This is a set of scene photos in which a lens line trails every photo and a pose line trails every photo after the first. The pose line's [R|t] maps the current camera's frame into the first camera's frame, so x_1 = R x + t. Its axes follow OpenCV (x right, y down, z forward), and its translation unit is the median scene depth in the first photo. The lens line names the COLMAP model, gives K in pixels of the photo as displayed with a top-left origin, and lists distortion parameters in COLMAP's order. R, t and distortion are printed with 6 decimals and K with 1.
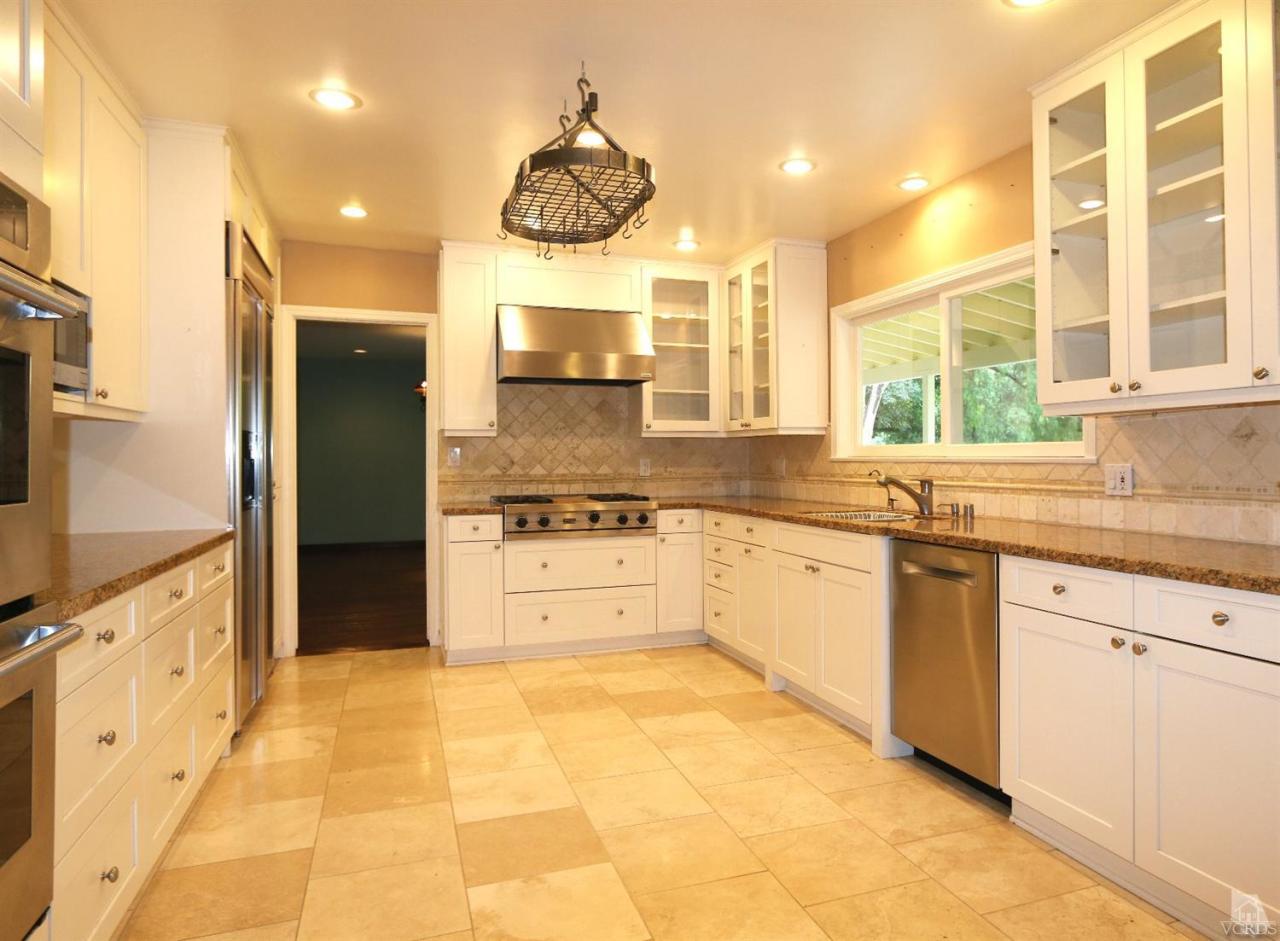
lens RADIAL K [[810.8, 0, 698.3], [0, 810.8, 450.1], [0, 0, 1]] dist [-0.012313, 0.001936]
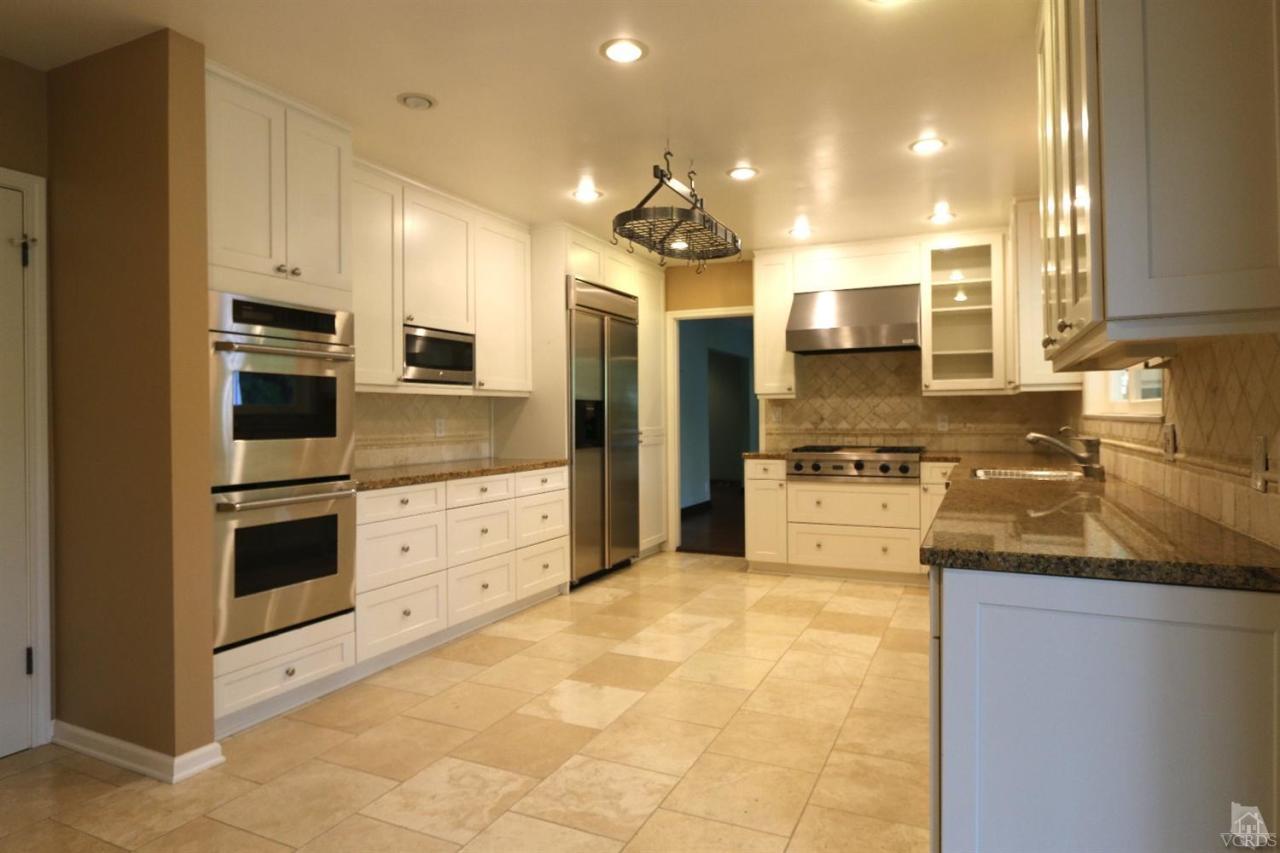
lens RADIAL K [[728.4, 0, 641.1], [0, 728.4, 421.5], [0, 0, 1]] dist [-0.021083, -0.000472]
pose [[0.698347, 0.004385, -0.715746, 0.383755], [0.012602, 0.999751, 0.018420, -0.004526], [0.715649, -0.021884, 0.698118, 0.036567]]
